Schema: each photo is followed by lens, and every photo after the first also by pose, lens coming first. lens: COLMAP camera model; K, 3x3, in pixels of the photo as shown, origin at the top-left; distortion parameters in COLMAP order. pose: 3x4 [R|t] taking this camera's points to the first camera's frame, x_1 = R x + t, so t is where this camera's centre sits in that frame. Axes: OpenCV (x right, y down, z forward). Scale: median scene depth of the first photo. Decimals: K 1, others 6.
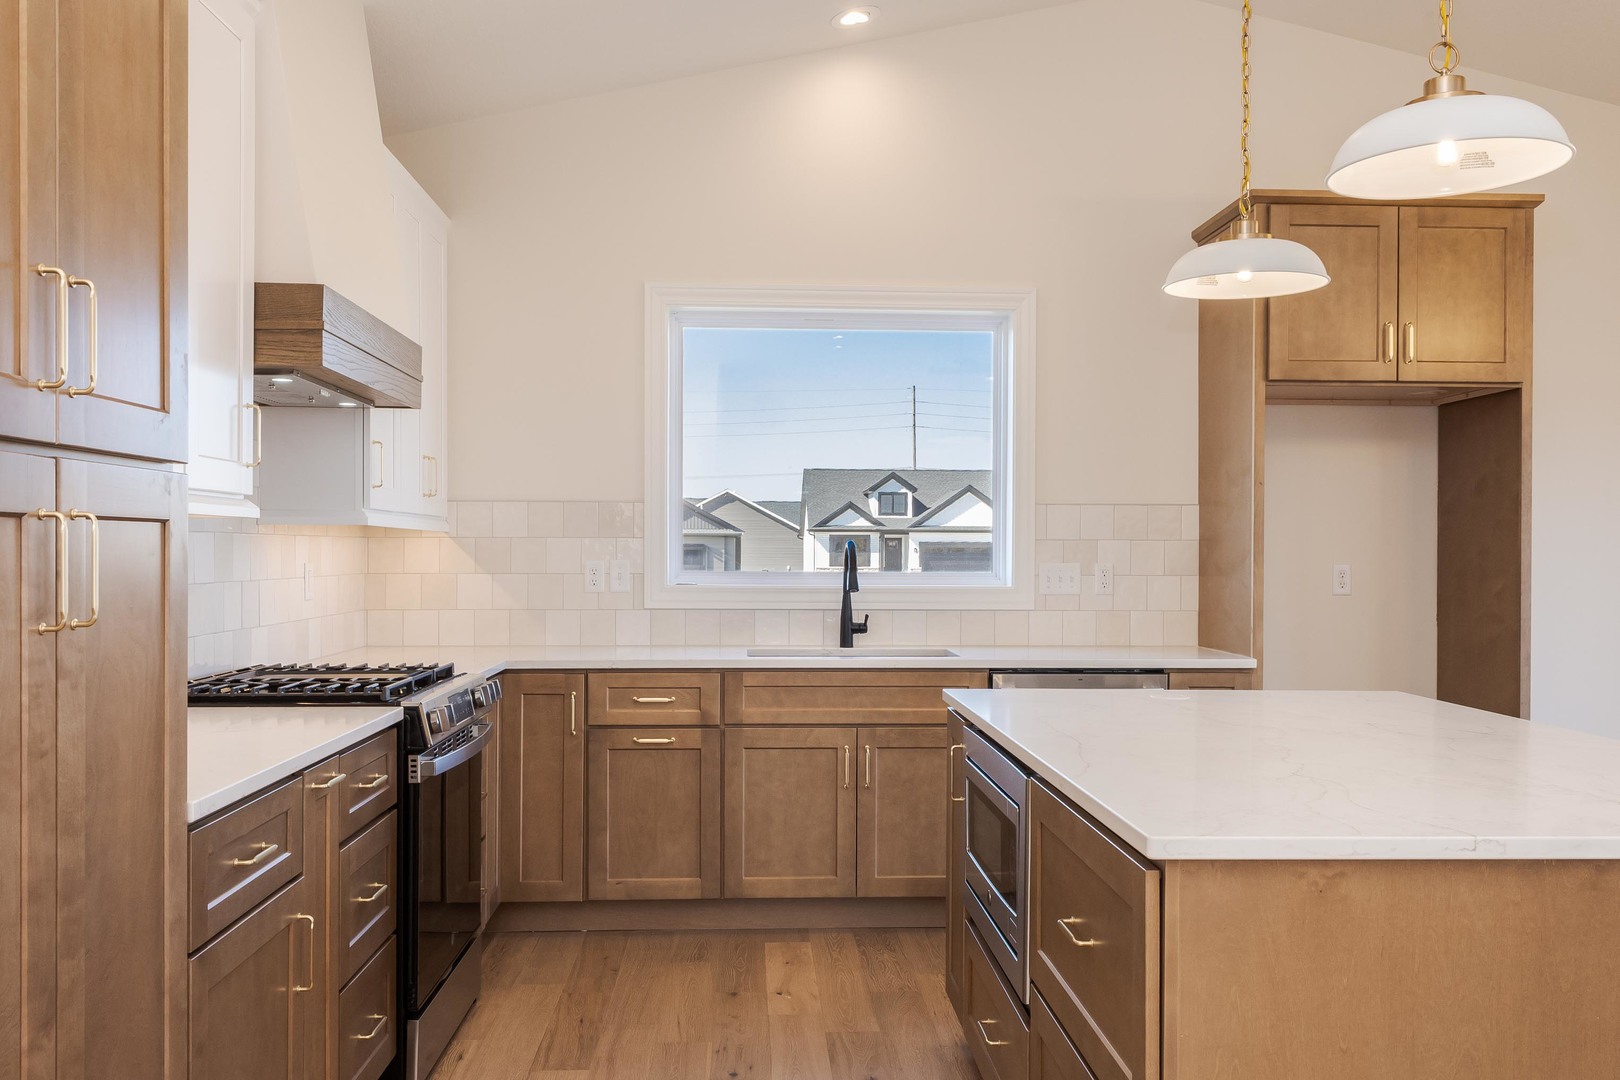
lens RADIAL K [[1462.8, 0, 811.1], [0, 1462.8, 562.8], [0, 0, 1]] dist [0.015371, 0.002571]
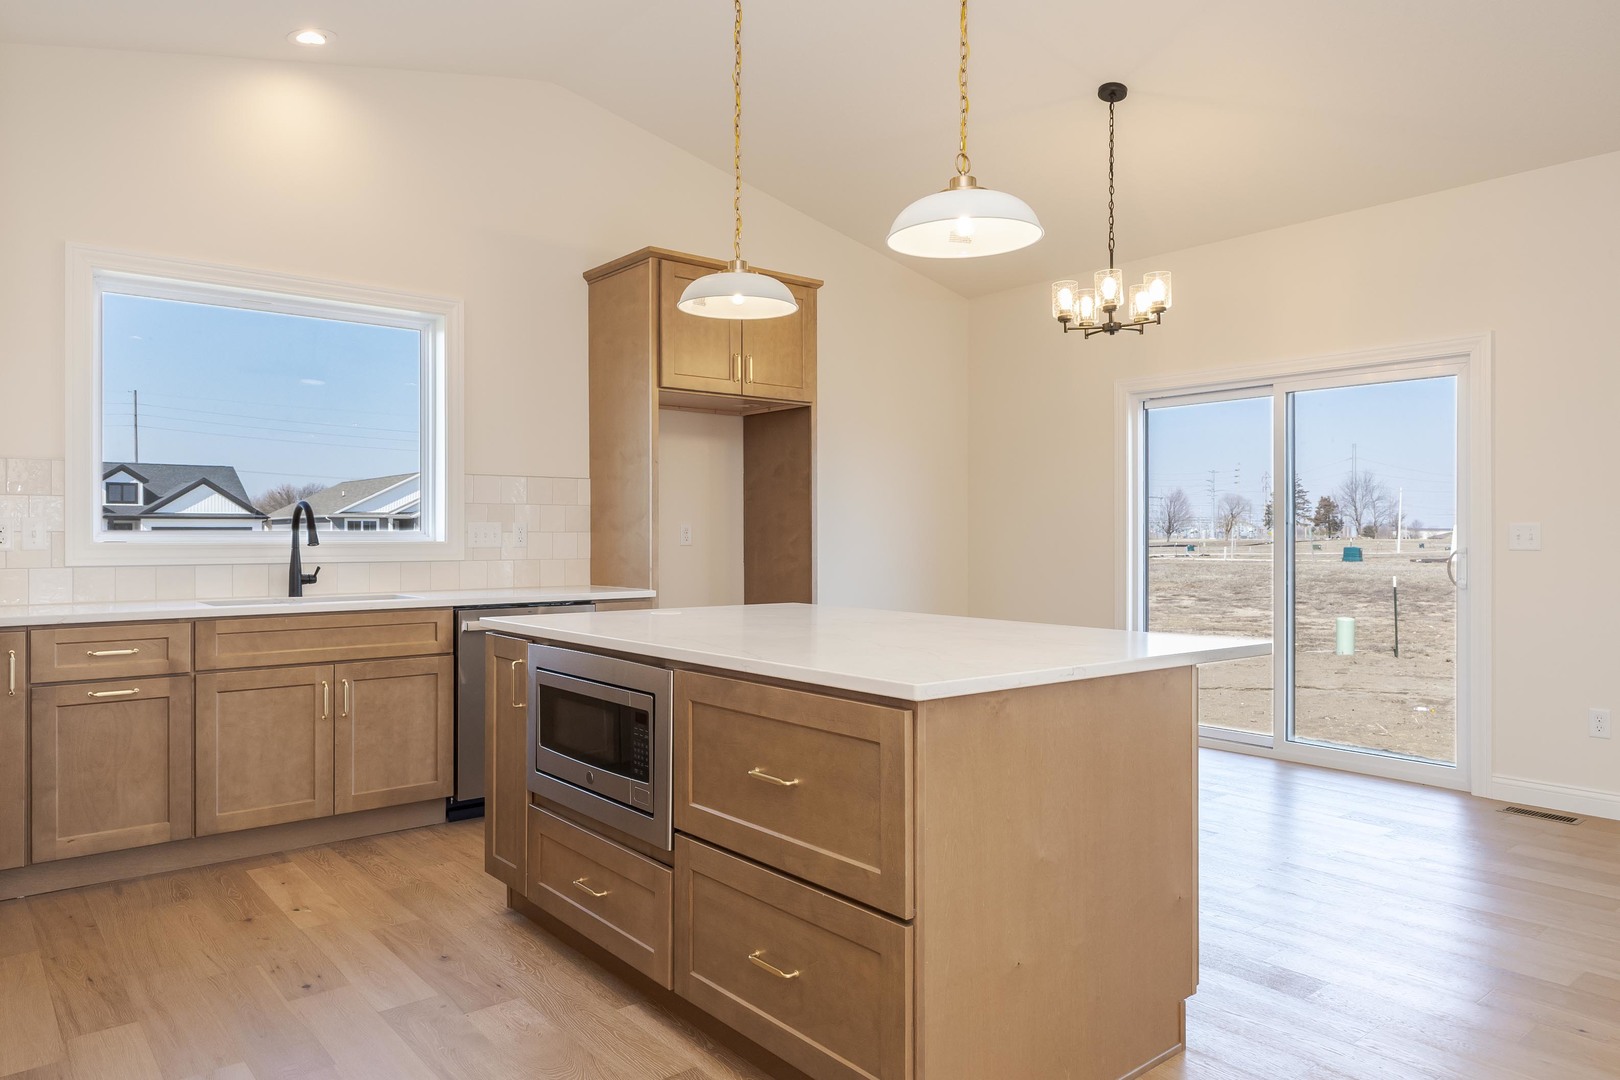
lens RADIAL K [[1065.9, 0, 872.5], [0, 1065.9, 536.1], [0, 0, 1]] dist [0.002461, -0.004745]
pose [[0.780952, -0.004447, 0.624576, -0.157192], [0.008674, 0.999955, -0.003726, 0.020459], [-0.624531, 0.008327, 0.780955, 0.098339]]
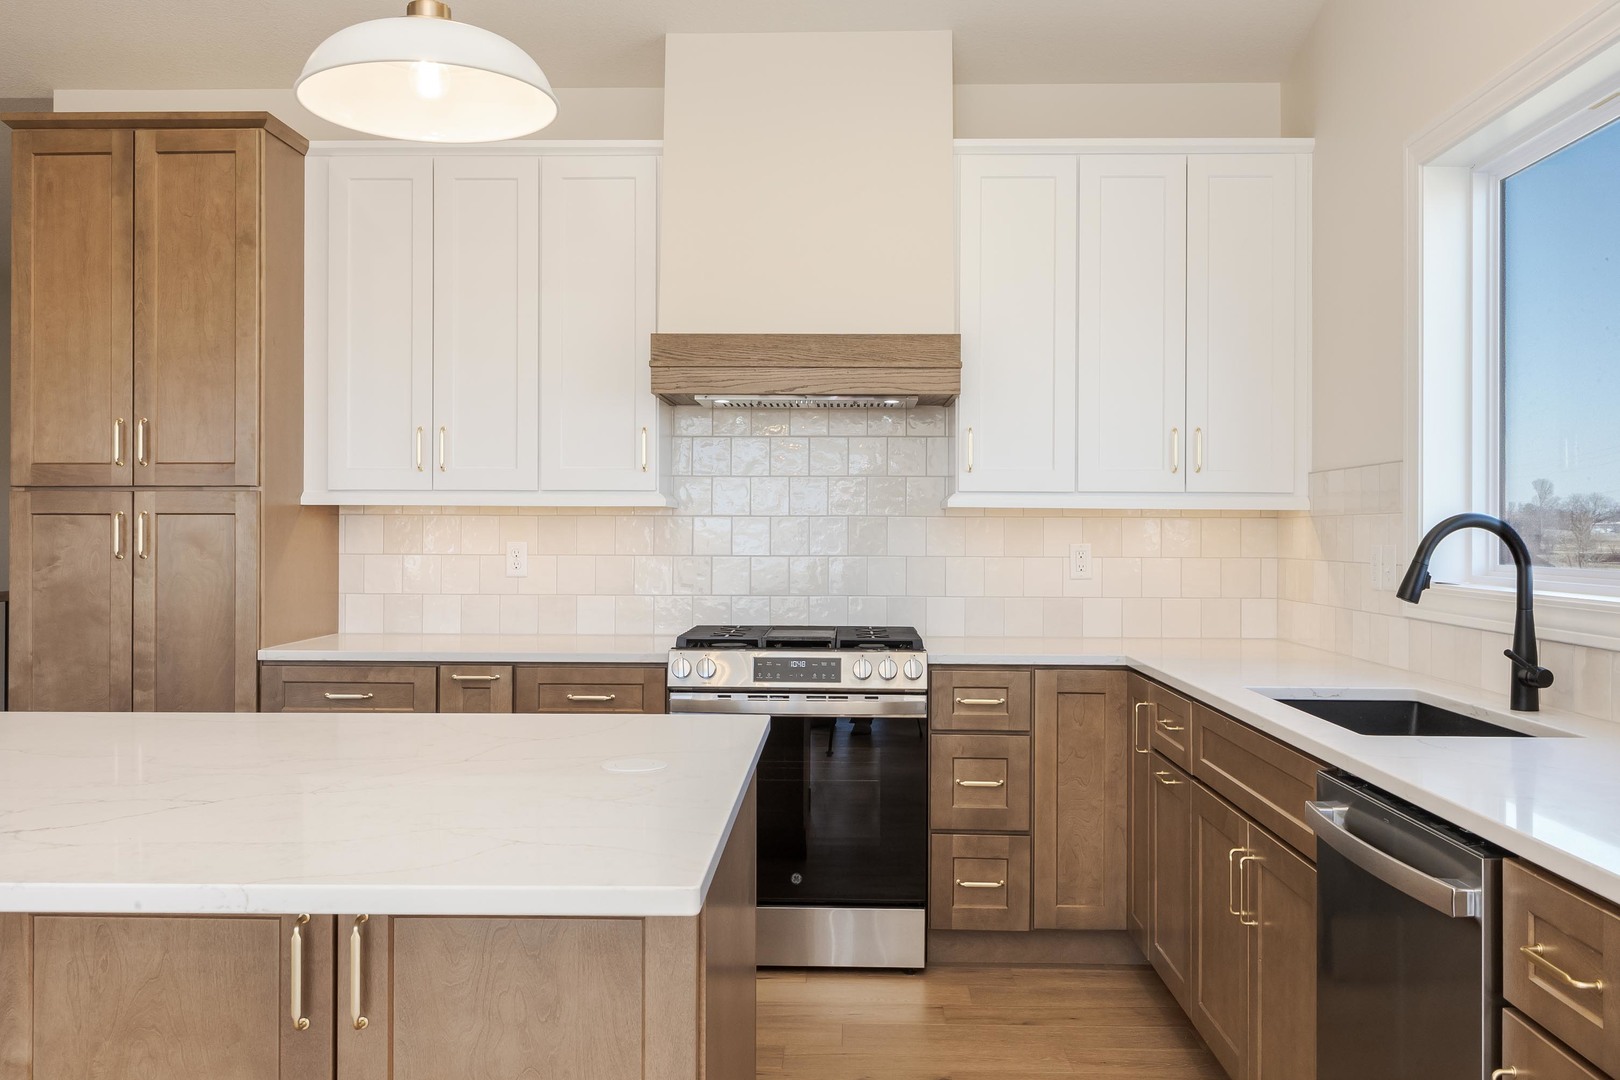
lens RADIAL K [[1366.1, 0, 810.0], [0, 1366.1, 540.0], [0, 0, 1]] dist [0.011867, 0.000246]
pose [[-0.127853, 0.000240, -0.991793, 0.617680], [-0.012392, 0.999922, 0.001839, -0.001855], [0.991716, 0.012526, -0.127840, 0.898095]]
